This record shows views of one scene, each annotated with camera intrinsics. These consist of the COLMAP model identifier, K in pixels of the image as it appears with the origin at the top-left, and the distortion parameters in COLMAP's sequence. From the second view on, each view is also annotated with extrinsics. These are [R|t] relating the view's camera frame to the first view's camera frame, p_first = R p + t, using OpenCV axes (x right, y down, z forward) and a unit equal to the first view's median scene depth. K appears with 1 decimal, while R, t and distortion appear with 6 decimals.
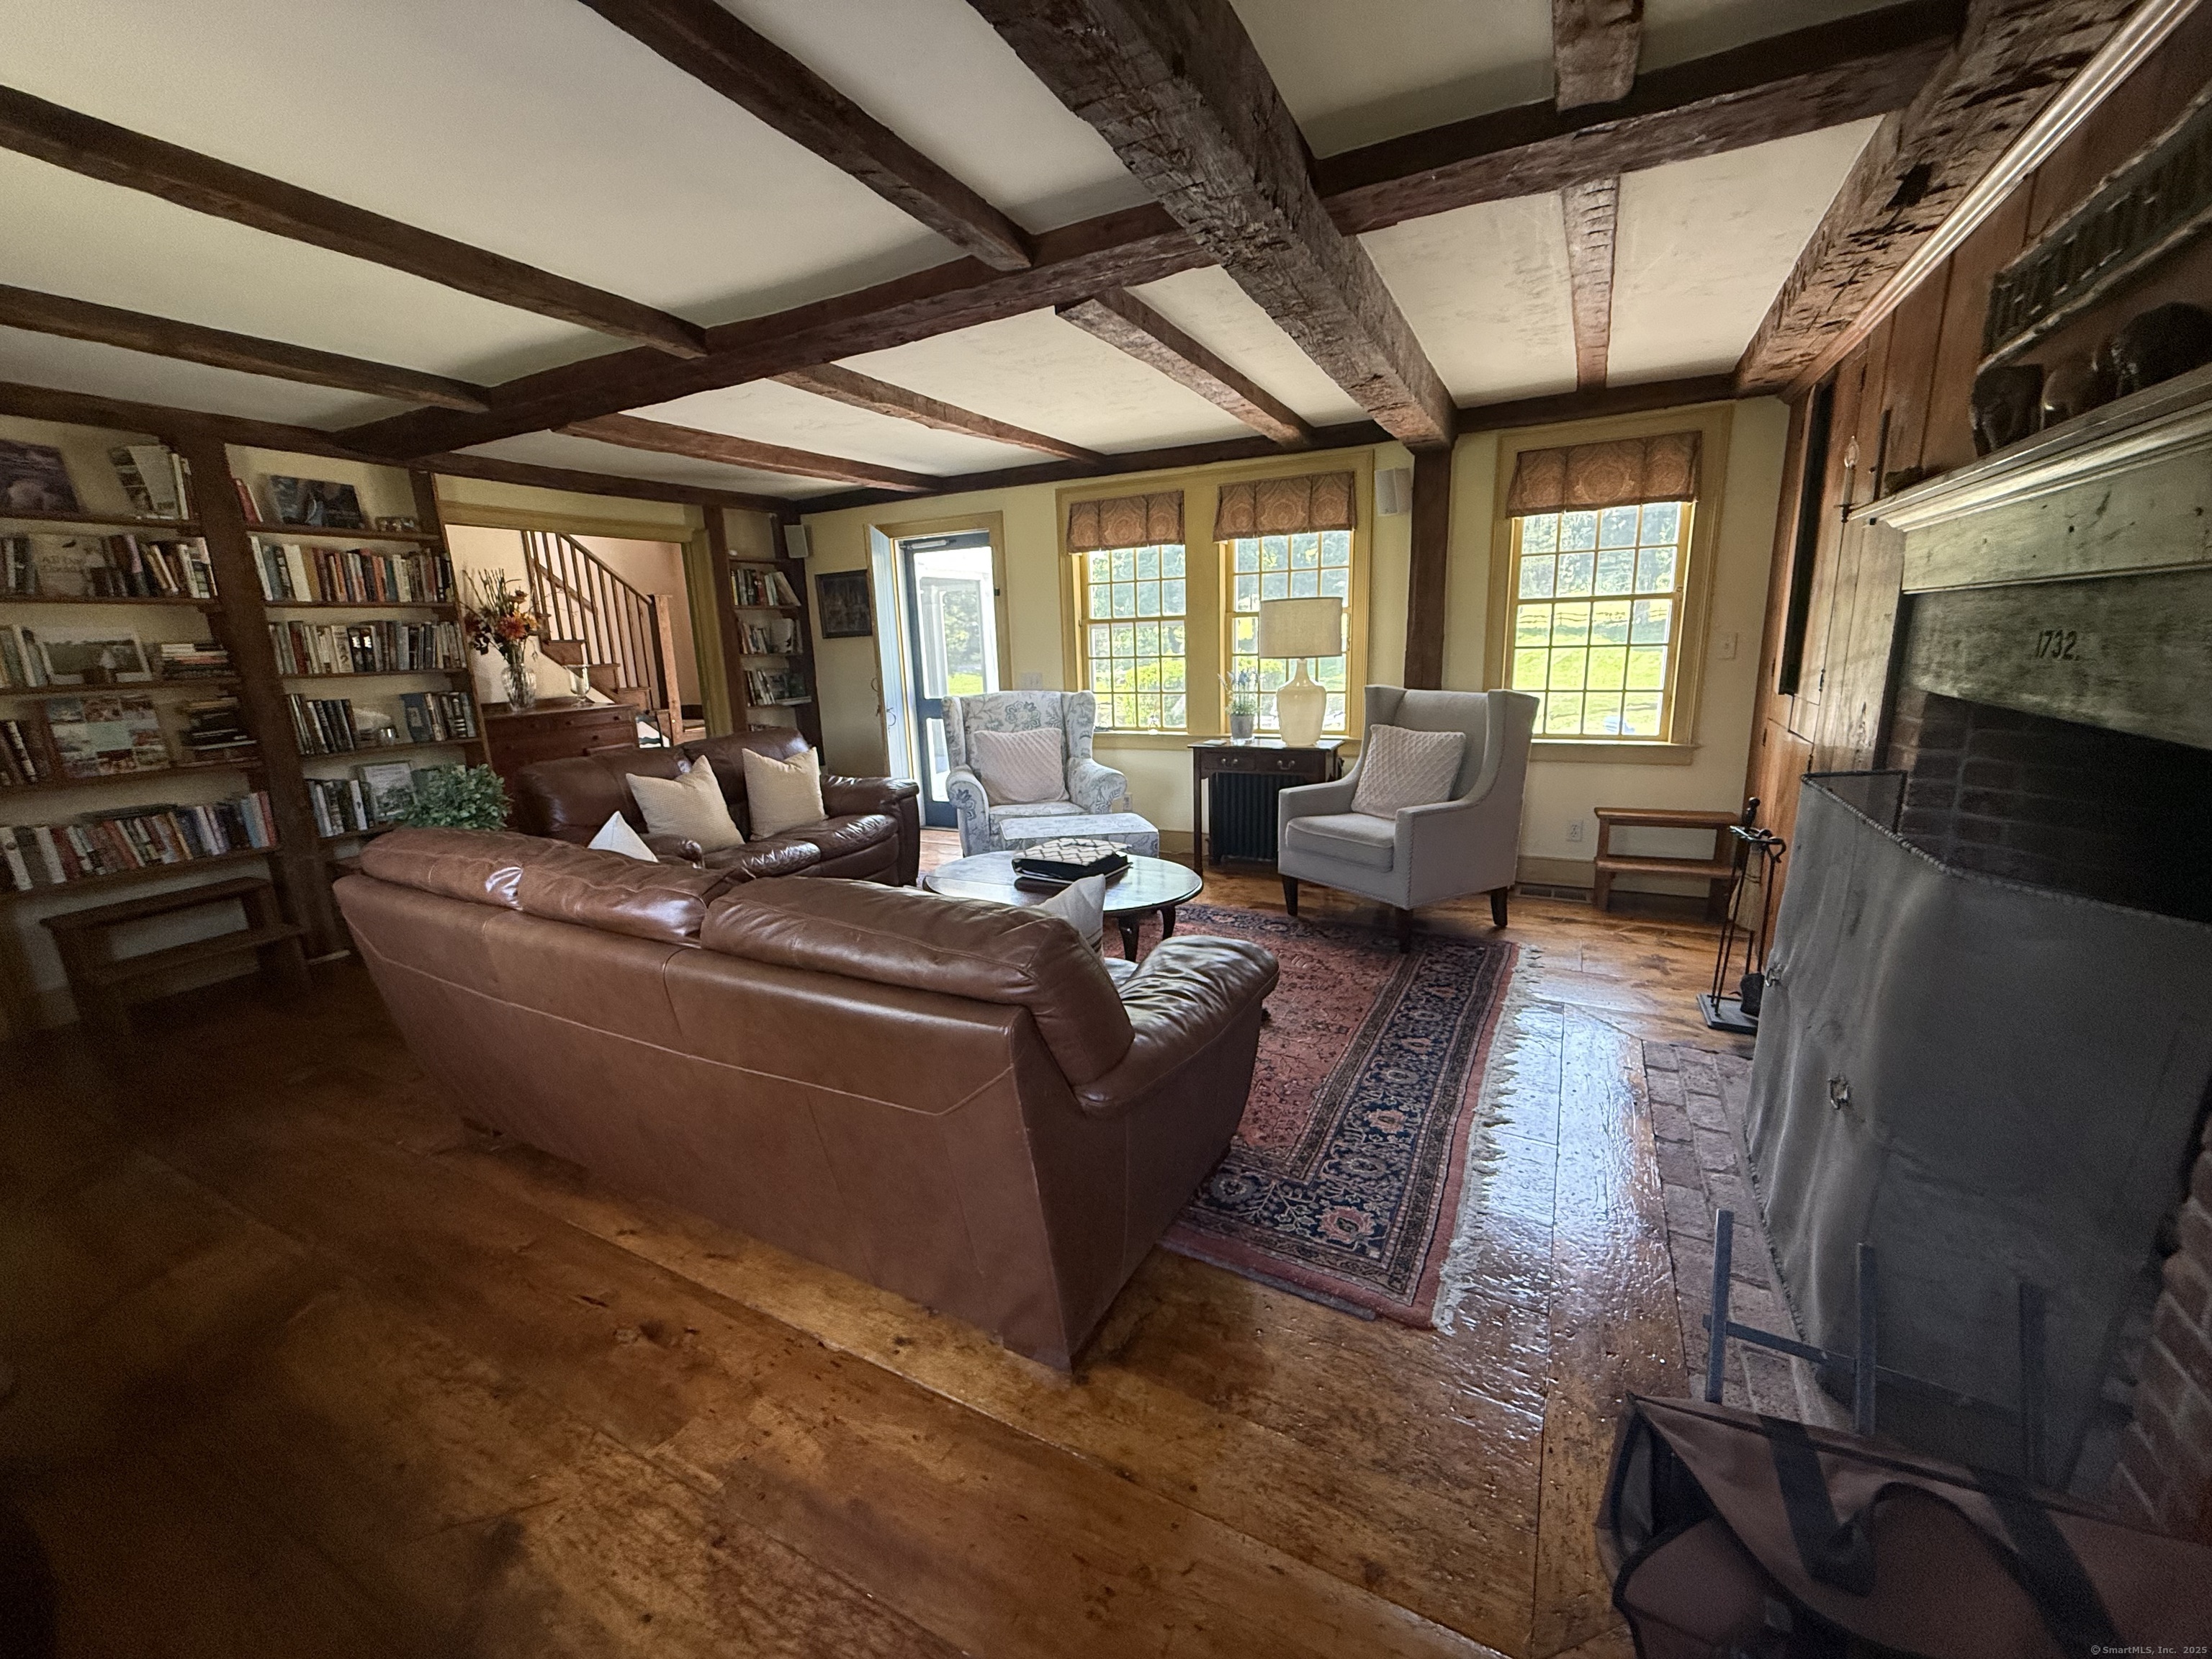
lens RADIAL K [[884.4, 0, 1099.9], [0, 884.4, 835.6], [0, 0, 1]] dist [-0.003245, 0.001044]
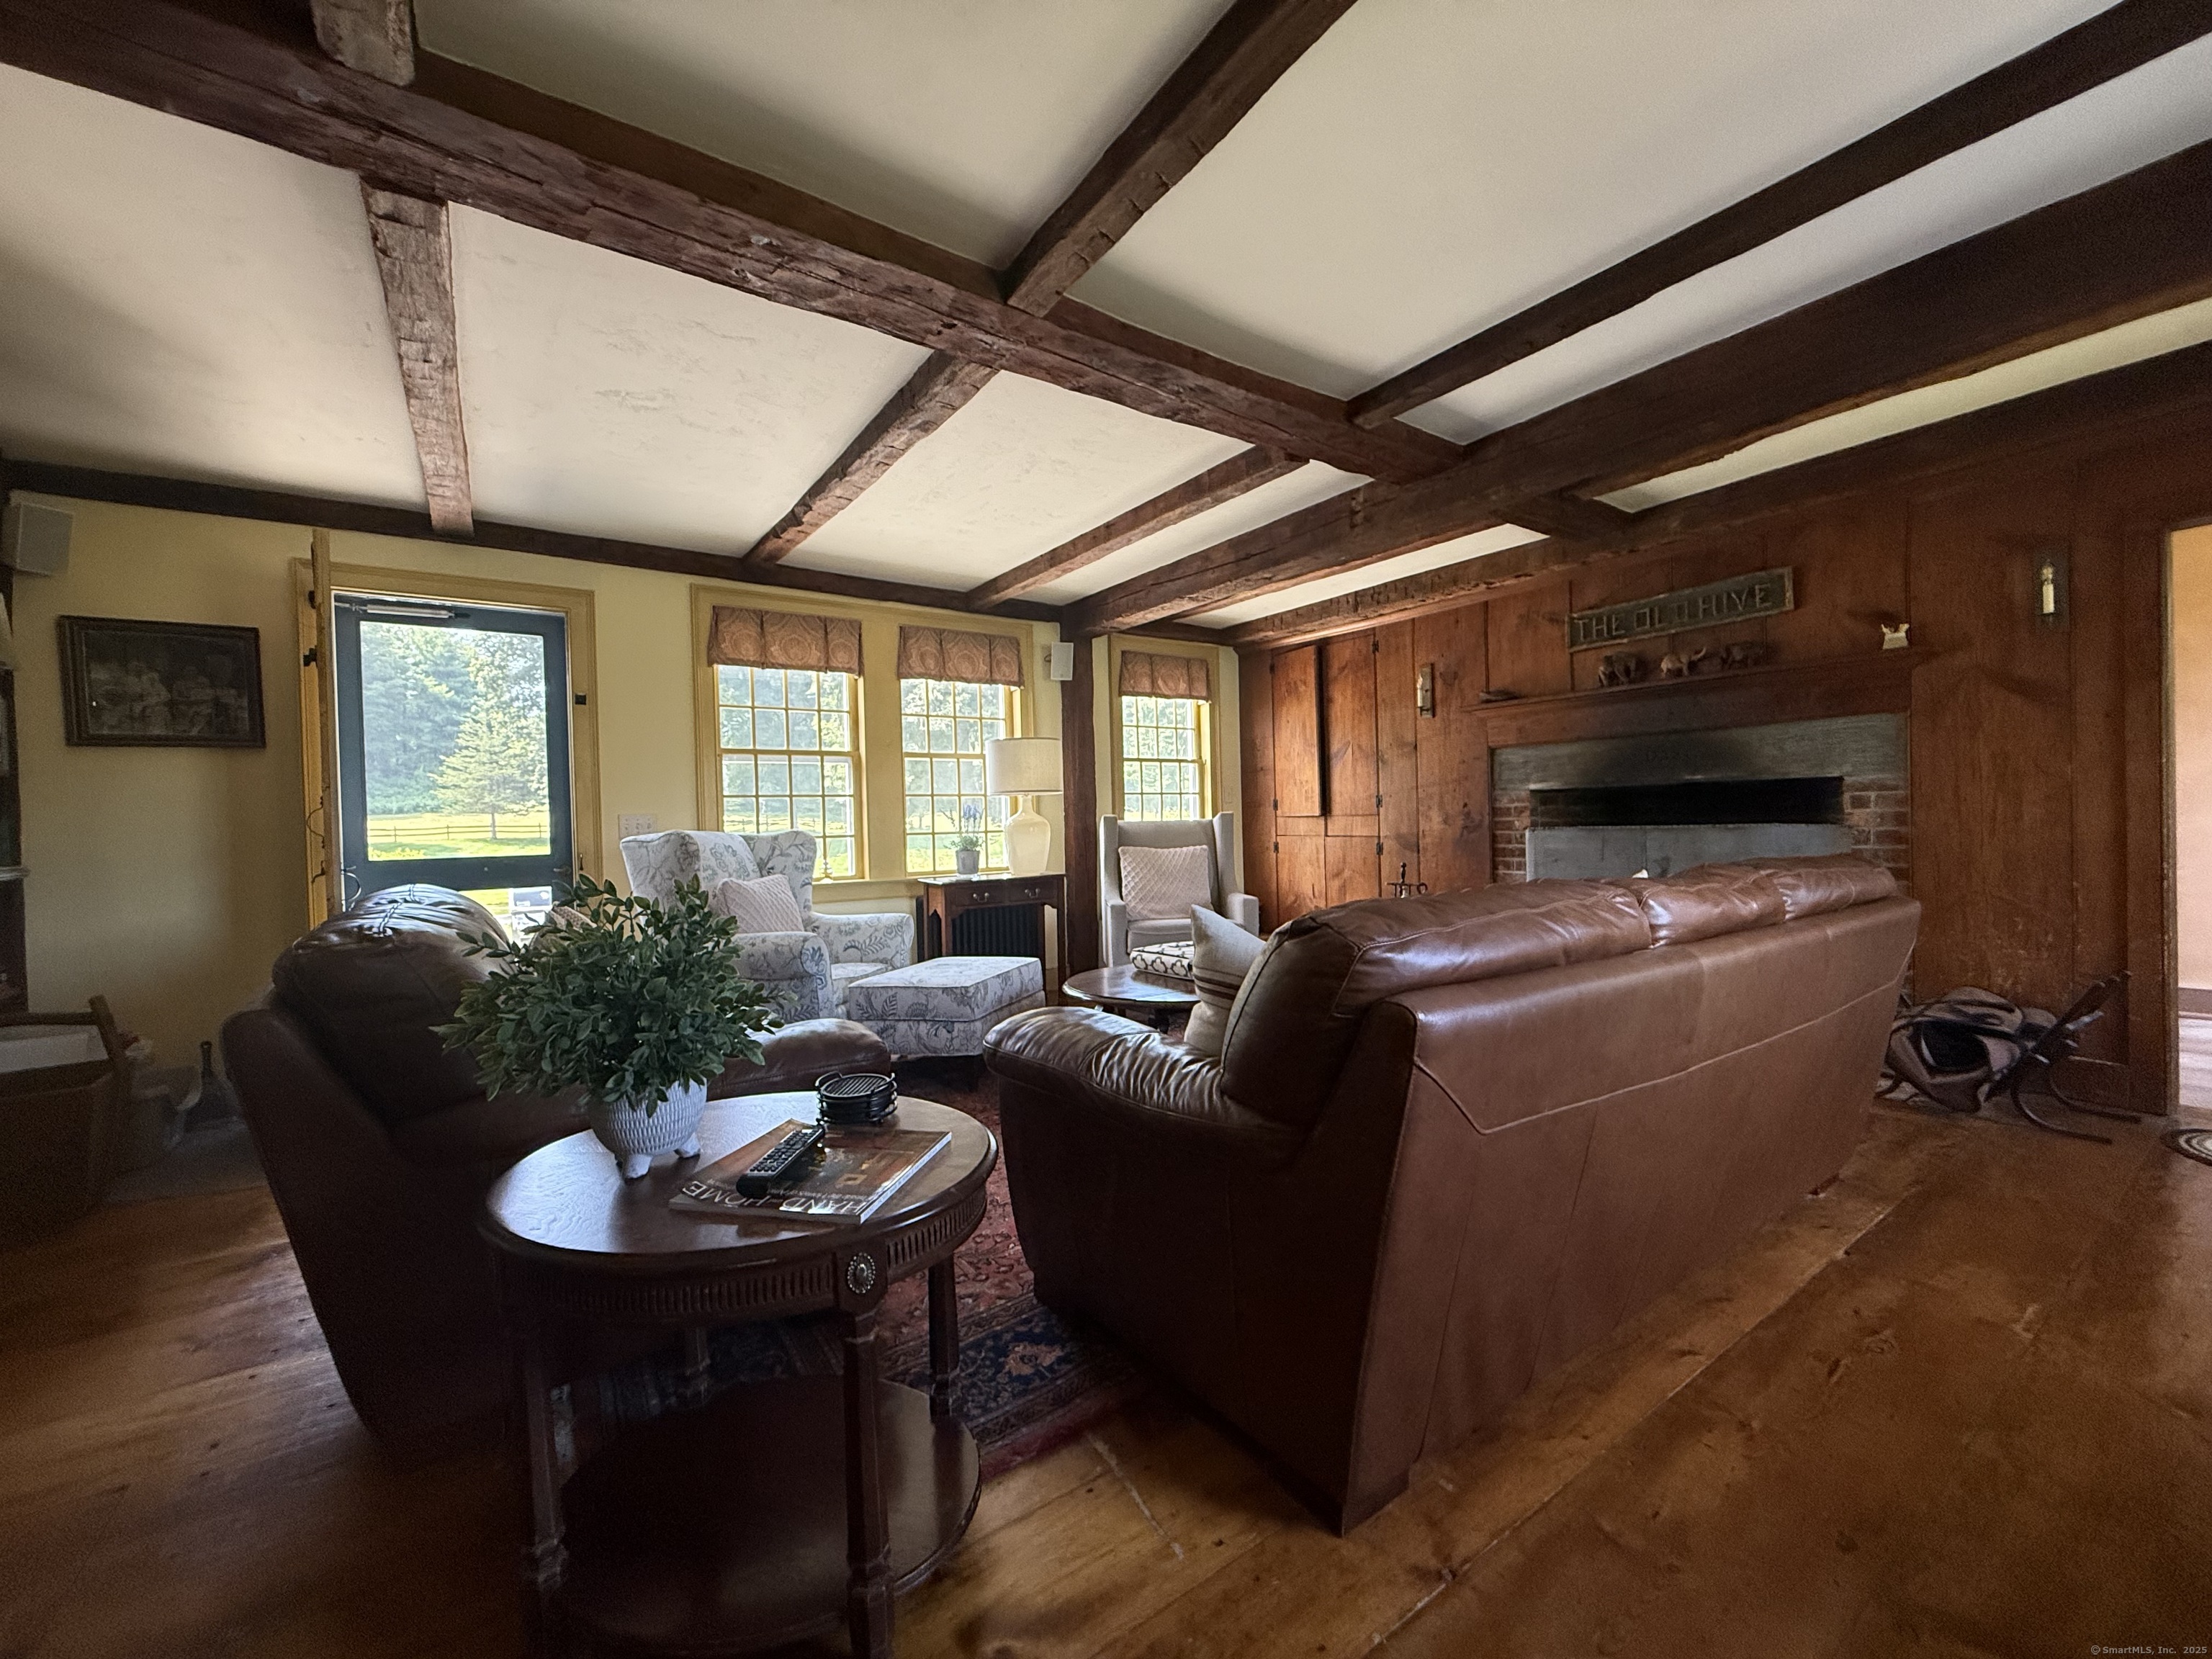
lens RADIAL K [[884.4, 0, 1104.4], [0, 884.4, 830.8], [0, 0, 1]] dist [-0.003245, 0.001044]
pose [[0.467108, -0.021088, 0.883949, -0.644434], [0.164026, 0.984430, -0.063192, -0.066978], [-0.868853, 0.174508, 0.463294, 0.378621]]
